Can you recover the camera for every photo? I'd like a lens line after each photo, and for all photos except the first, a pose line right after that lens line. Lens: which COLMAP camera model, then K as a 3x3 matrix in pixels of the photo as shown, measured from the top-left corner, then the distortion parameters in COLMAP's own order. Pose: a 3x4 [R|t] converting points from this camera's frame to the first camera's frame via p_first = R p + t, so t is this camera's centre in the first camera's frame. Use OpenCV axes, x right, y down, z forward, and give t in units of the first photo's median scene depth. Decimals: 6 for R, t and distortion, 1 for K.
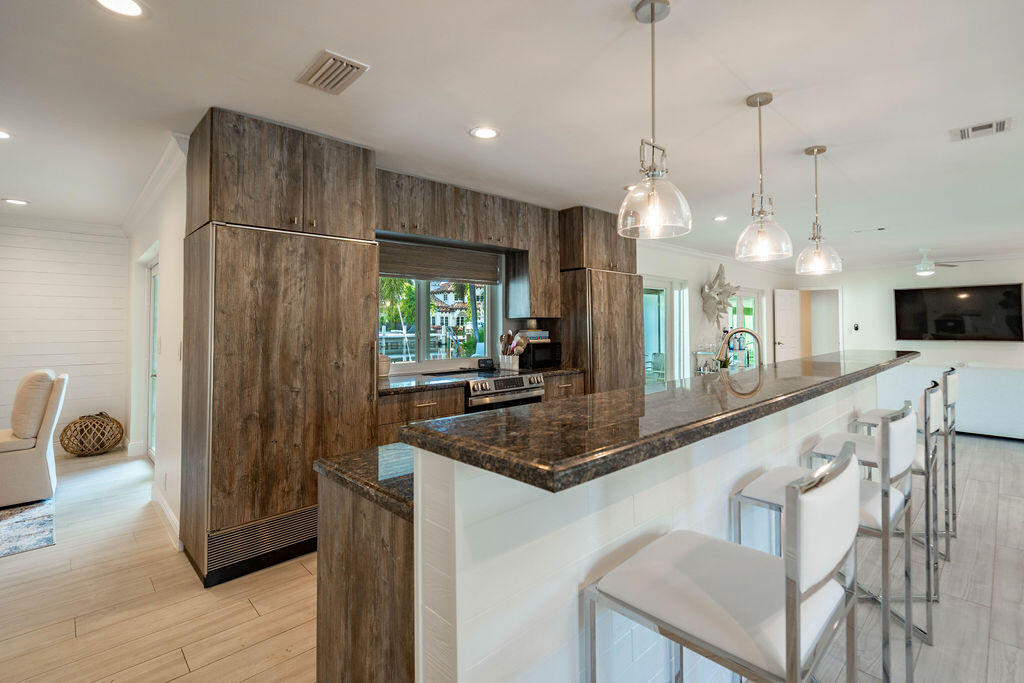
lens RADIAL K [[472.0, 0, 529.0], [0, 472.0, 308.7], [0, 0, 1]] dist [-0.000466, 0.001315]
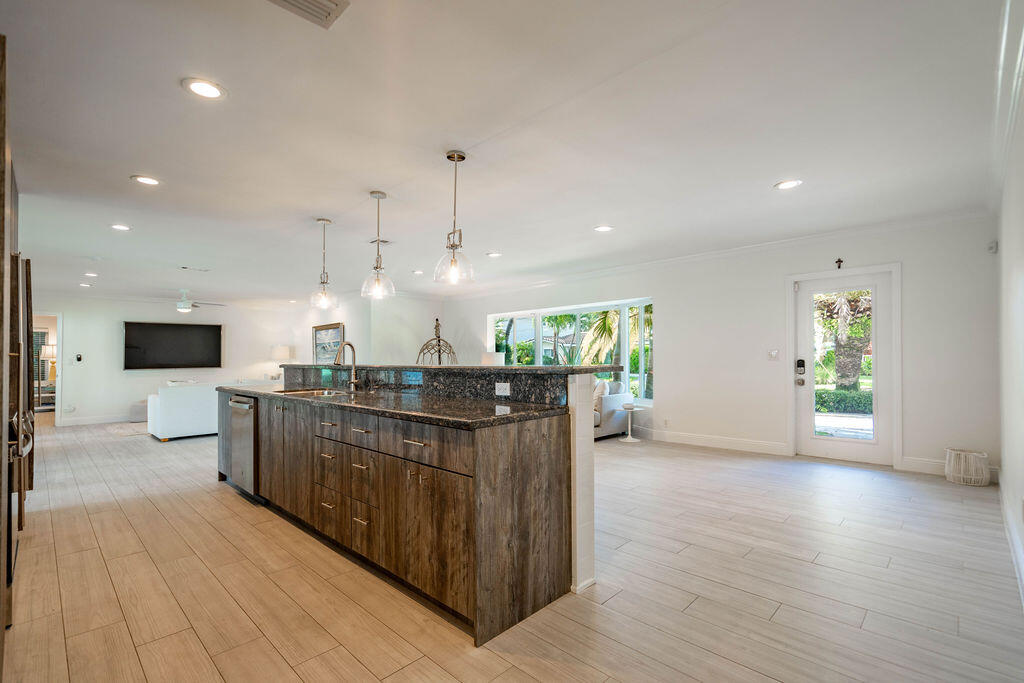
lens RADIAL K [[472.0, 0, 505.9], [0, 472.0, 351.8], [0, 0, 1]] dist [-0.000466, 0.001315]
pose [[-0.001594, 0.017109, 0.999852, -0.614831], [-0.023327, 0.999581, -0.017142, 0.052899], [-0.999727, -0.023351, -0.001194, 0.309273]]
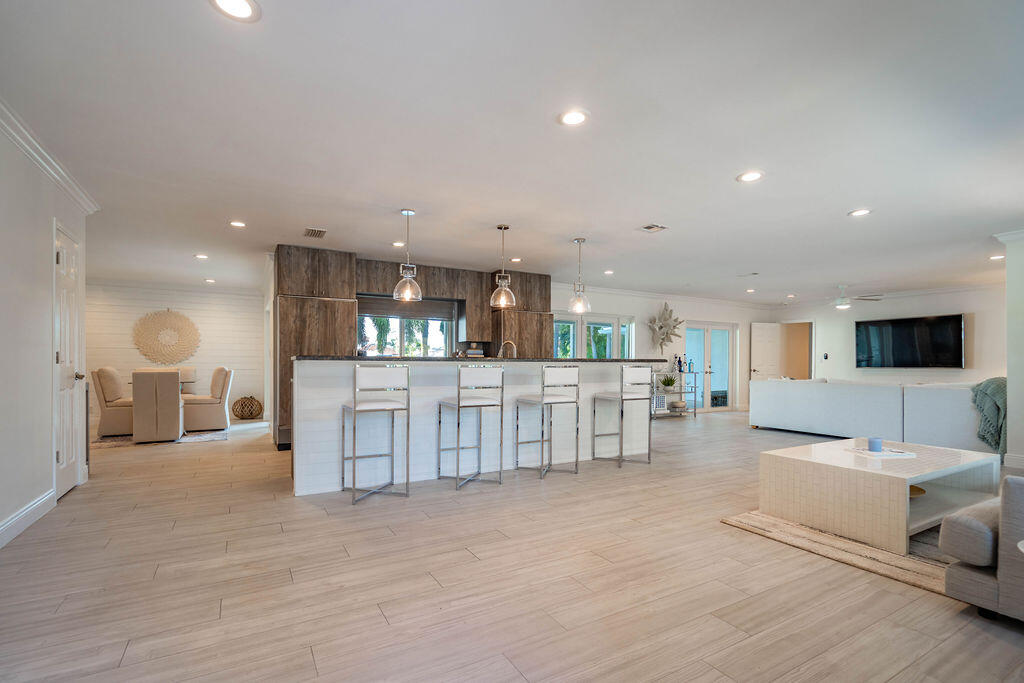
lens RADIAL K [[472.0, 0, 511.9], [0, 472.0, 367.6], [0, 0, 1]] dist [-0.000466, 0.001315]
pose [[0.966631, 0.010931, -0.255939, 0.602786], [-0.000278, 0.999133, 0.041624, 0.044310], [0.256172, -0.040164, 0.965796, -0.558483]]
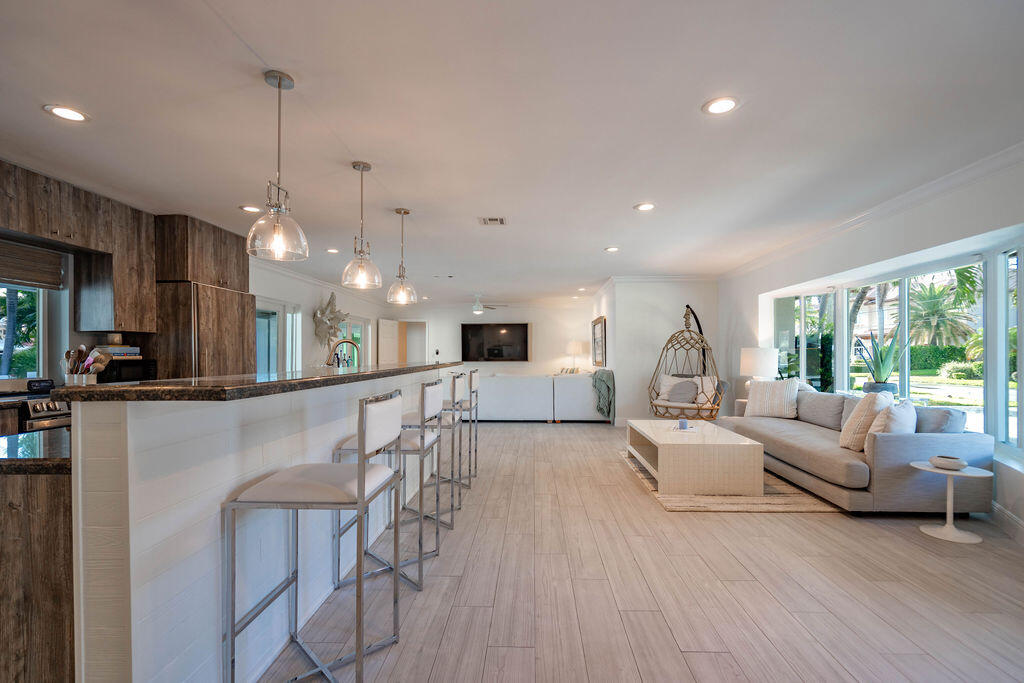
lens RADIAL K [[472.0, 0, 517.8], [0, 472.0, 351.2], [0, 0, 1]] dist [-0.000466, 0.001315]
pose [[0.724919, 0.007022, 0.688798, -0.061956], [-0.023667, 0.999612, 0.014718, 0.027862], [-0.688427, -0.026972, 0.724804, -0.165361]]
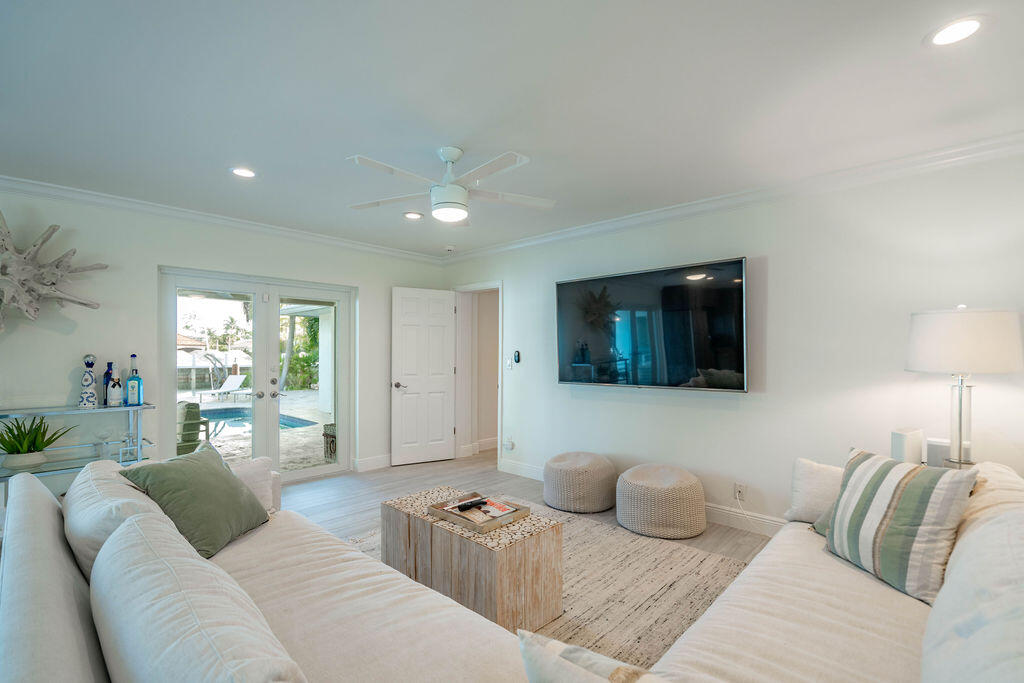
lens RADIAL K [[472.0, 0, 503.3], [0, 472.0, 346.8], [0, 0, 1]] dist [-0.000466, 0.001315]
pose [[0.998884, 0.005270, 0.046941, 1.463970], [-0.006498, 0.999640, 0.026043, 0.031028], [-0.046787, -0.026319, 0.998558, 1.041891]]
